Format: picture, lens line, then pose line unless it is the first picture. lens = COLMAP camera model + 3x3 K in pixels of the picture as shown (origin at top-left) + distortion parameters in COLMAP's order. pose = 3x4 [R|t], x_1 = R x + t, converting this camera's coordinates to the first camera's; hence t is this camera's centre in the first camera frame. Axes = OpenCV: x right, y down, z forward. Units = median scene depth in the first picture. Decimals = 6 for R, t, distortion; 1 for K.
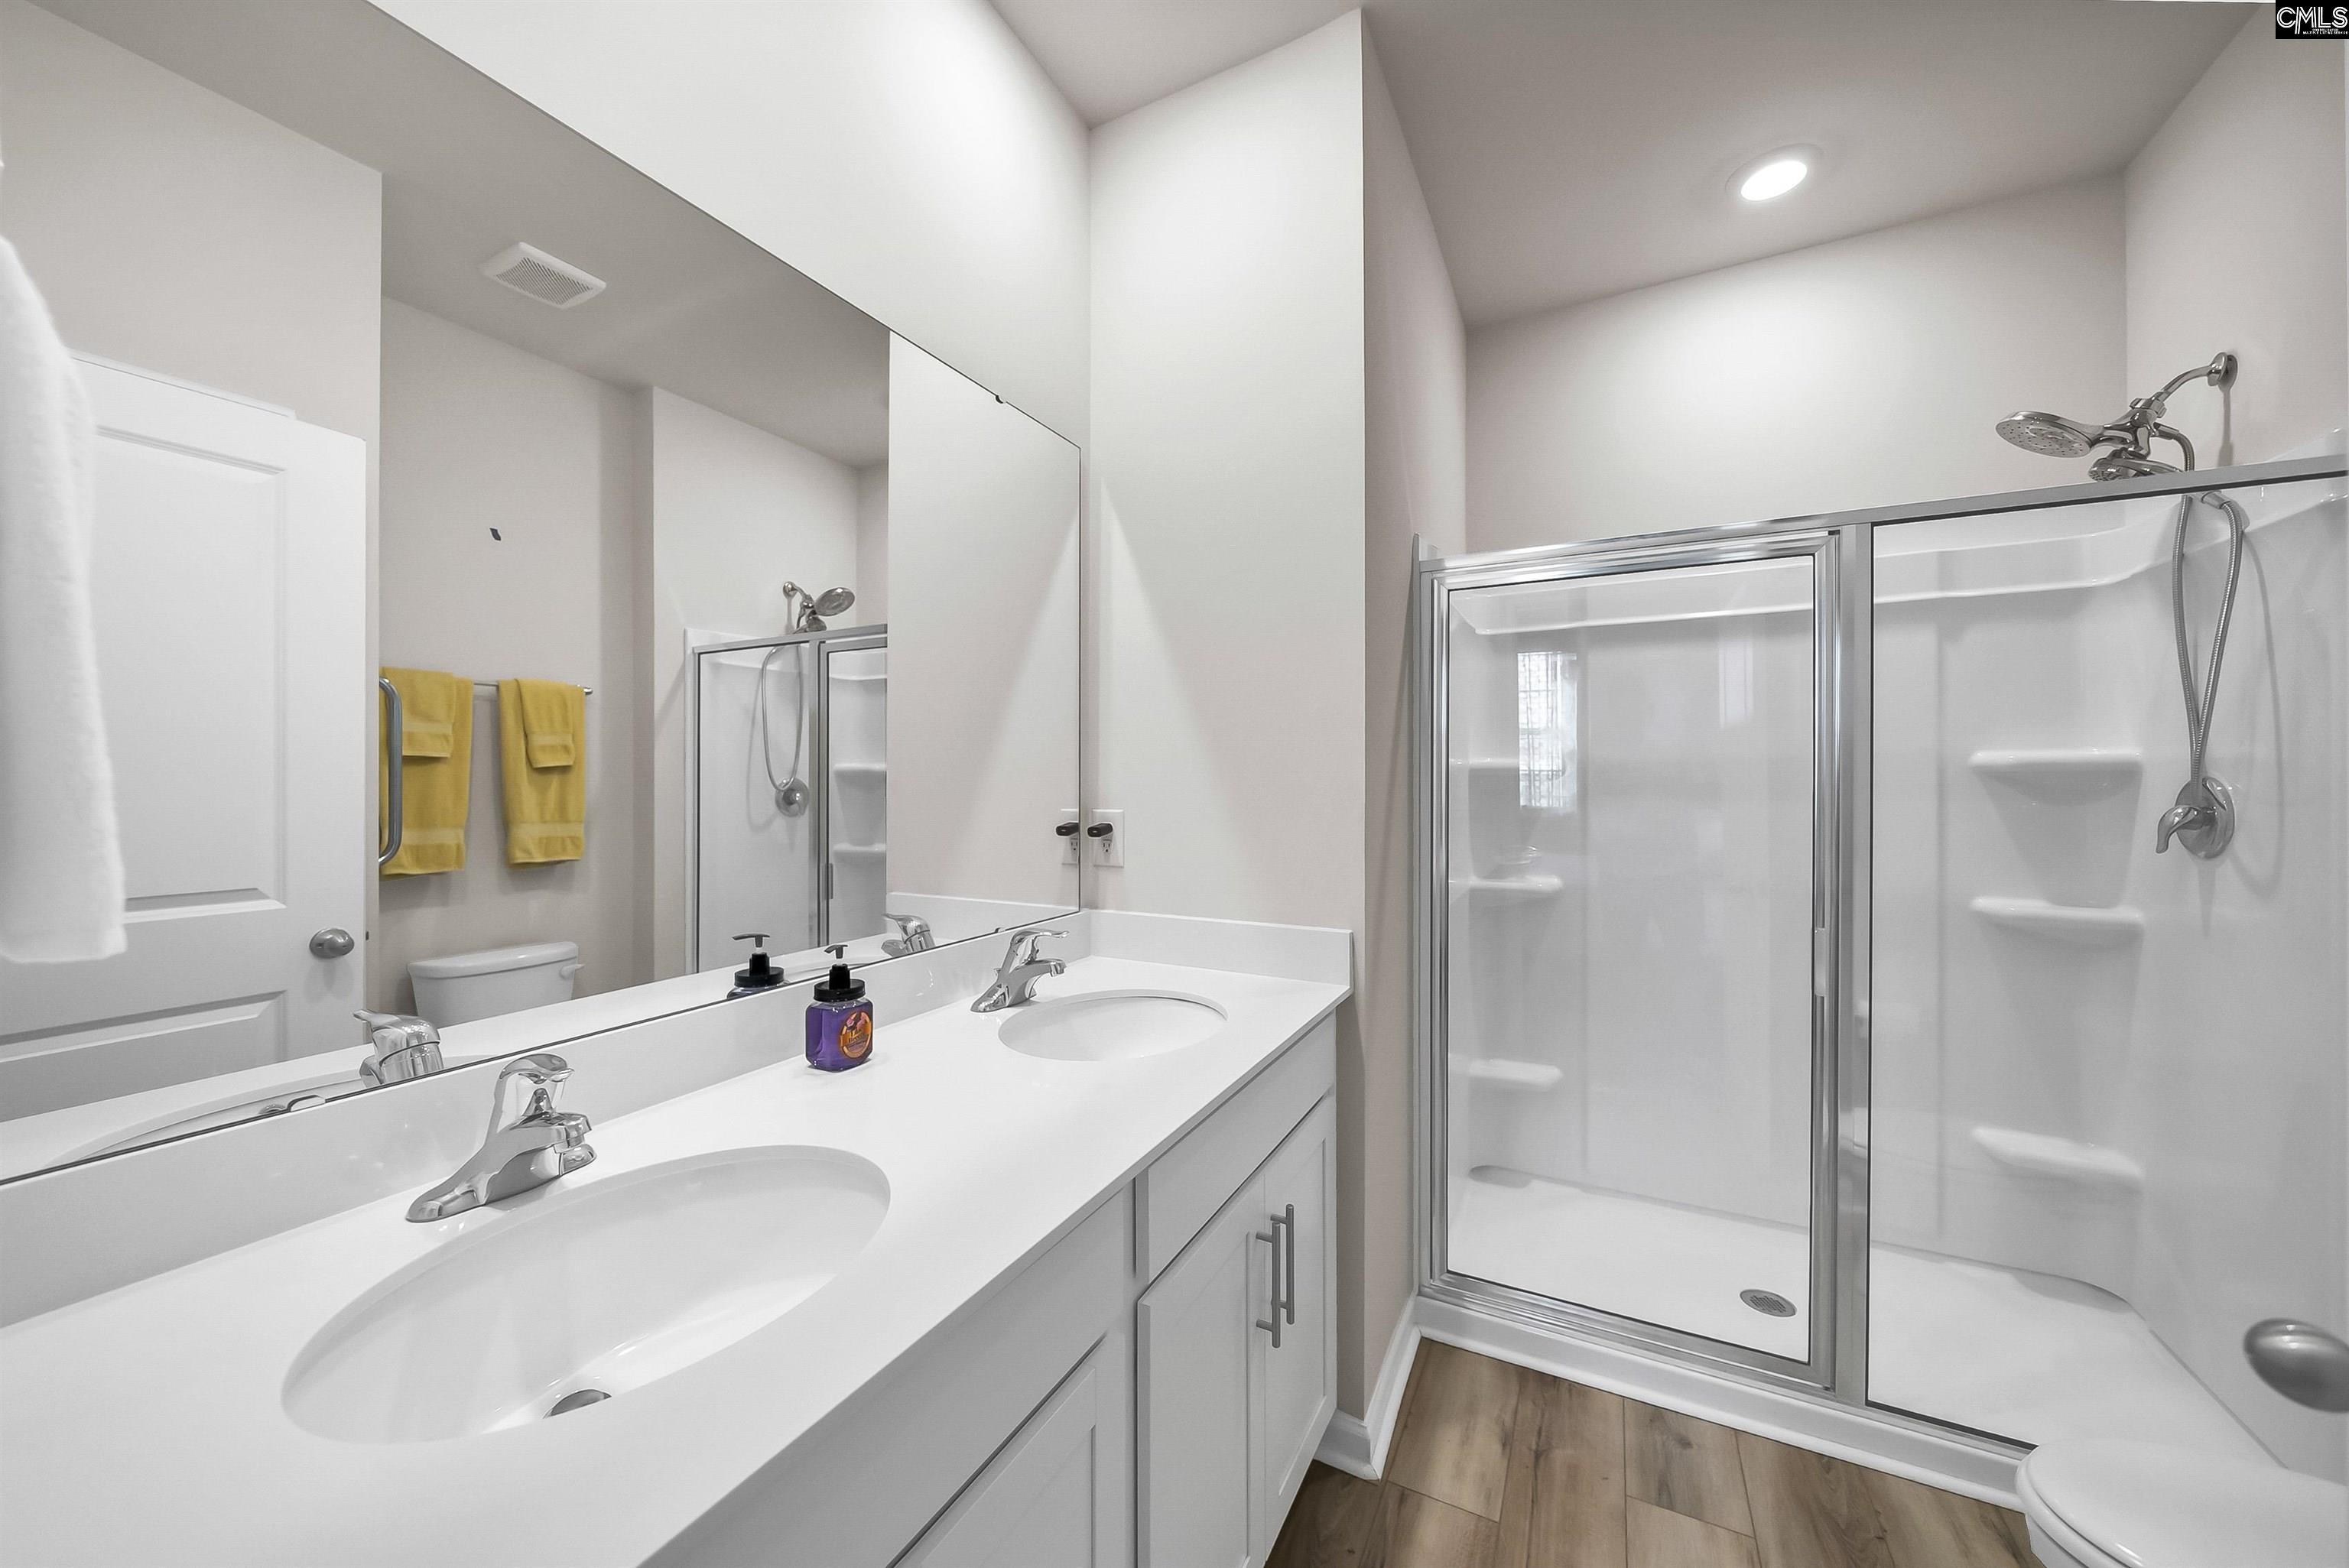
lens RADIAL K [[869.3, 0, 1132.4], [0, 869.3, 775.4], [0, 0, 1]] dist [-0.016846, 0.001004]
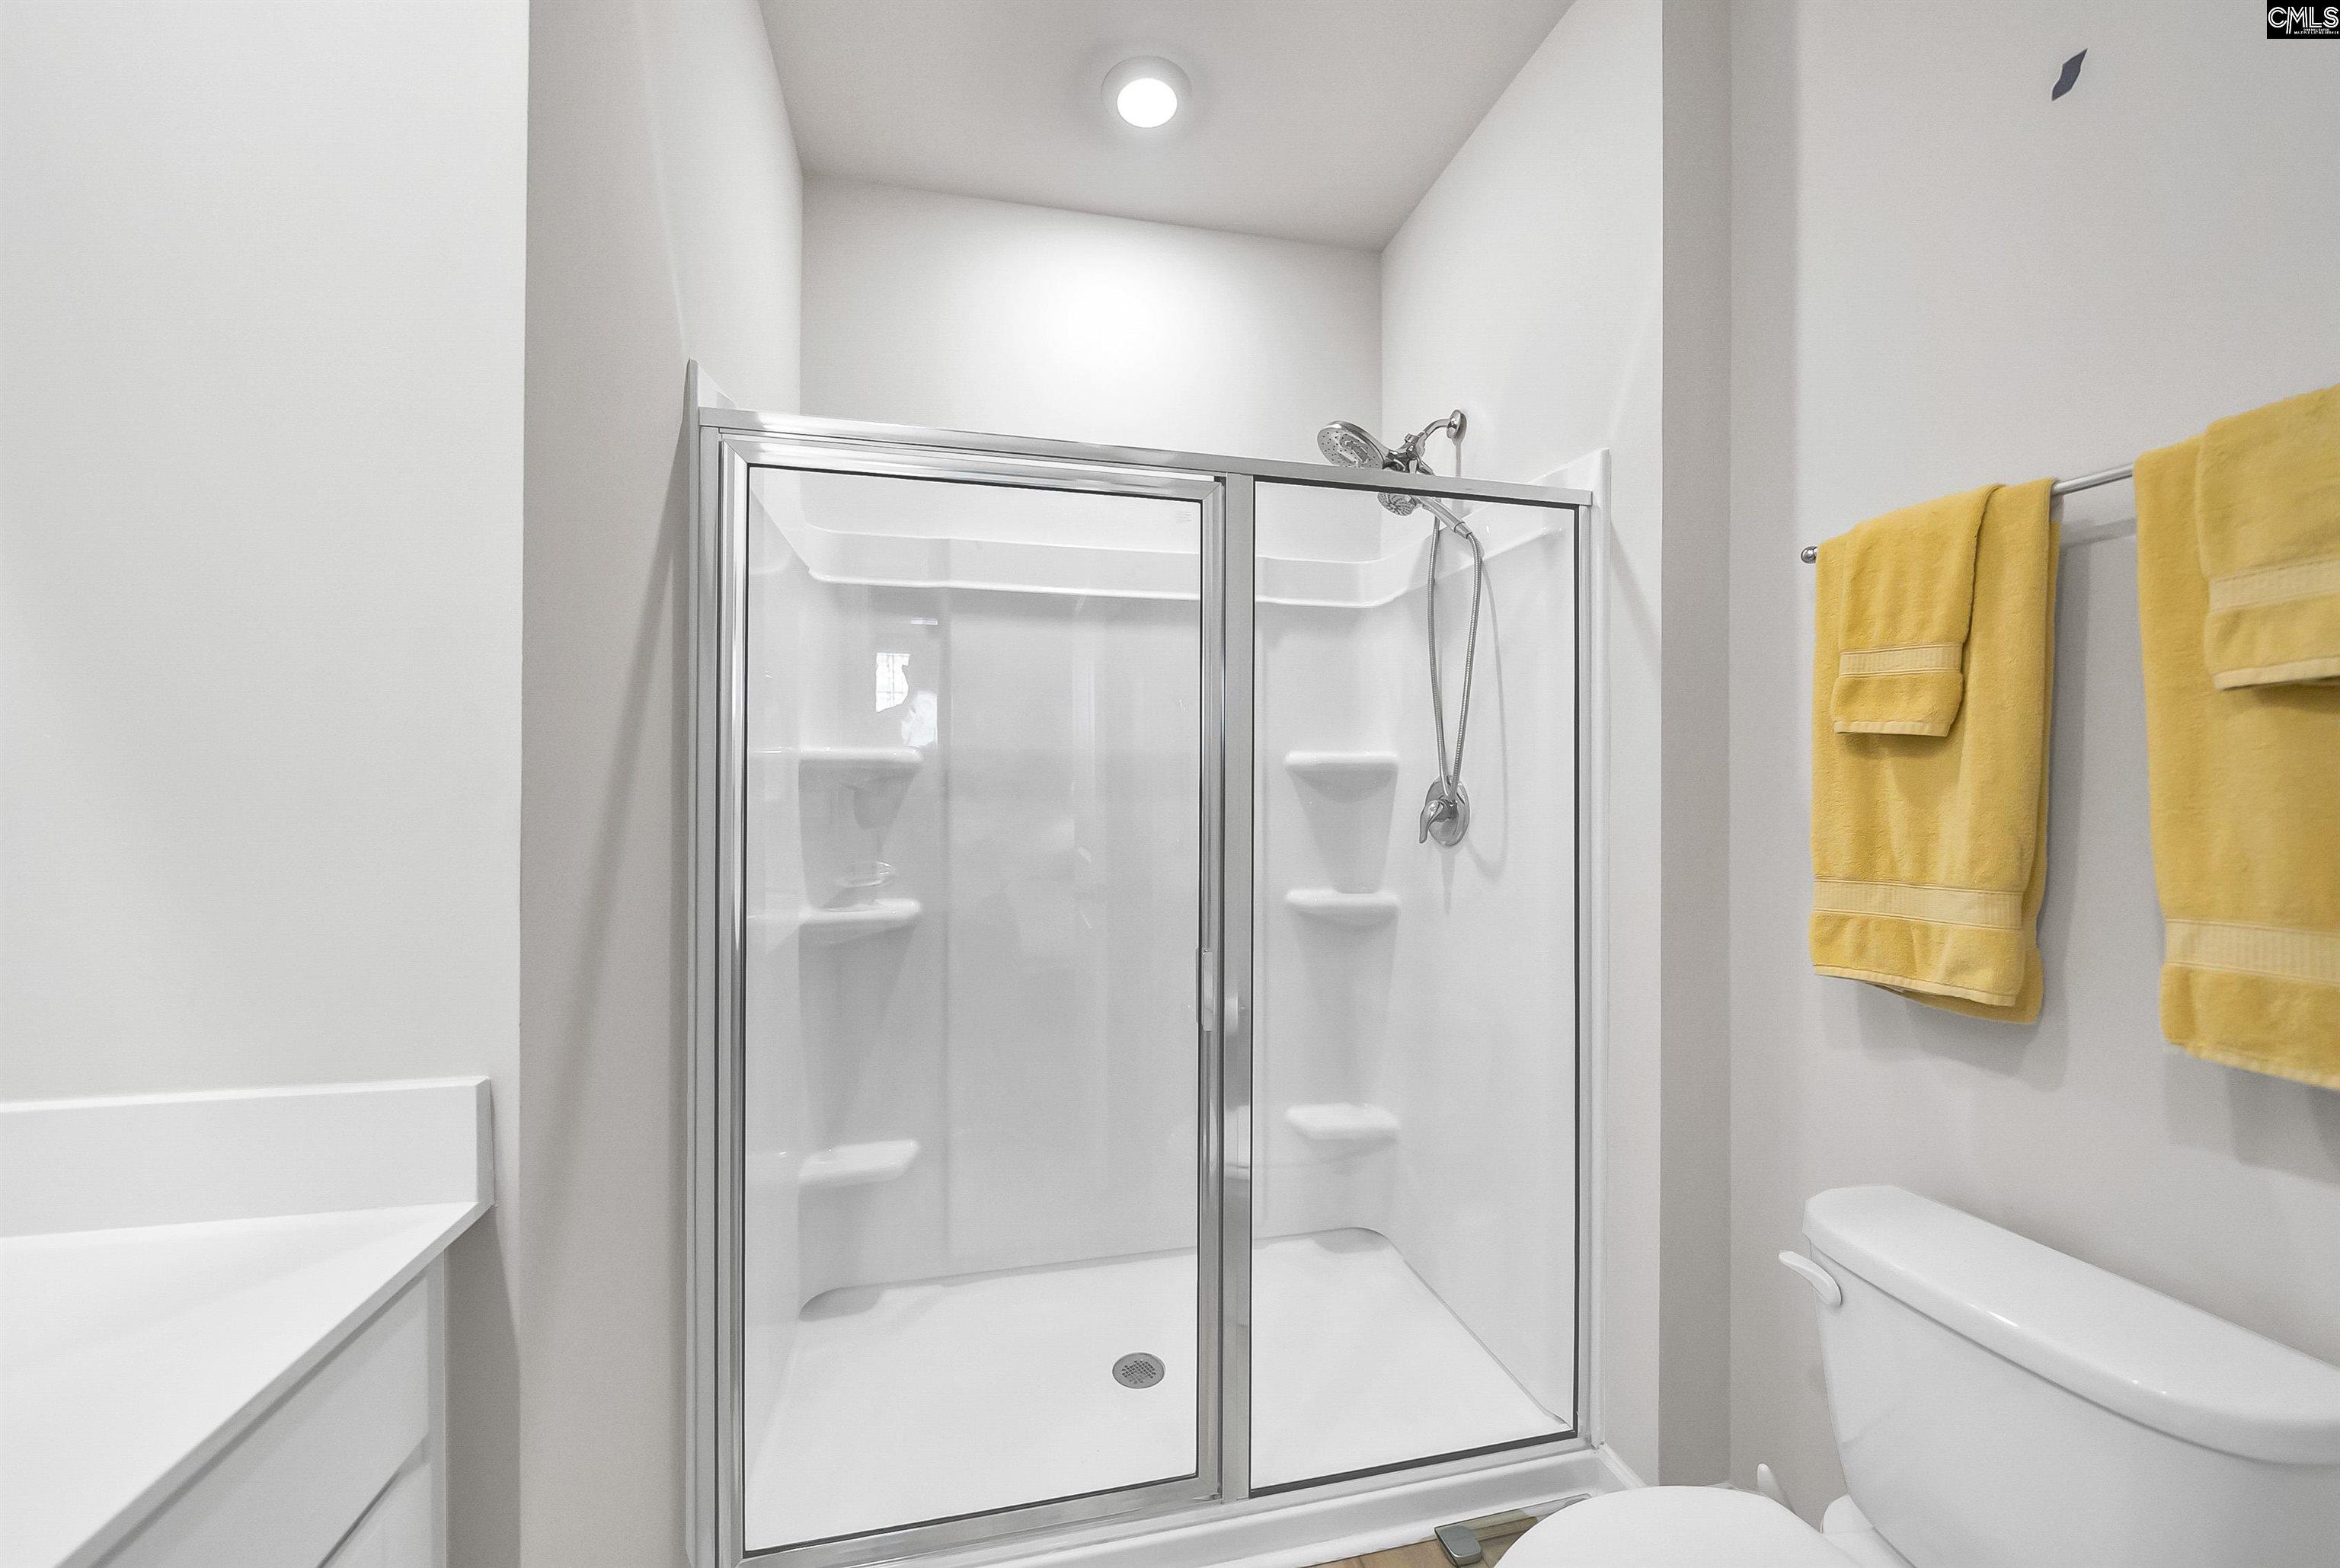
lens RADIAL K [[865.9, 0, 1160.0], [0, 865.9, 785.8], [0, 0, 1]] dist [-0.016846, 0.001004]
pose [[0.749158, 0.004575, 0.662375, 0.179202], [-0.005359, 0.999985, -0.000845, 0.017116], [-0.662369, -0.002917, 0.749172, 0.341914]]
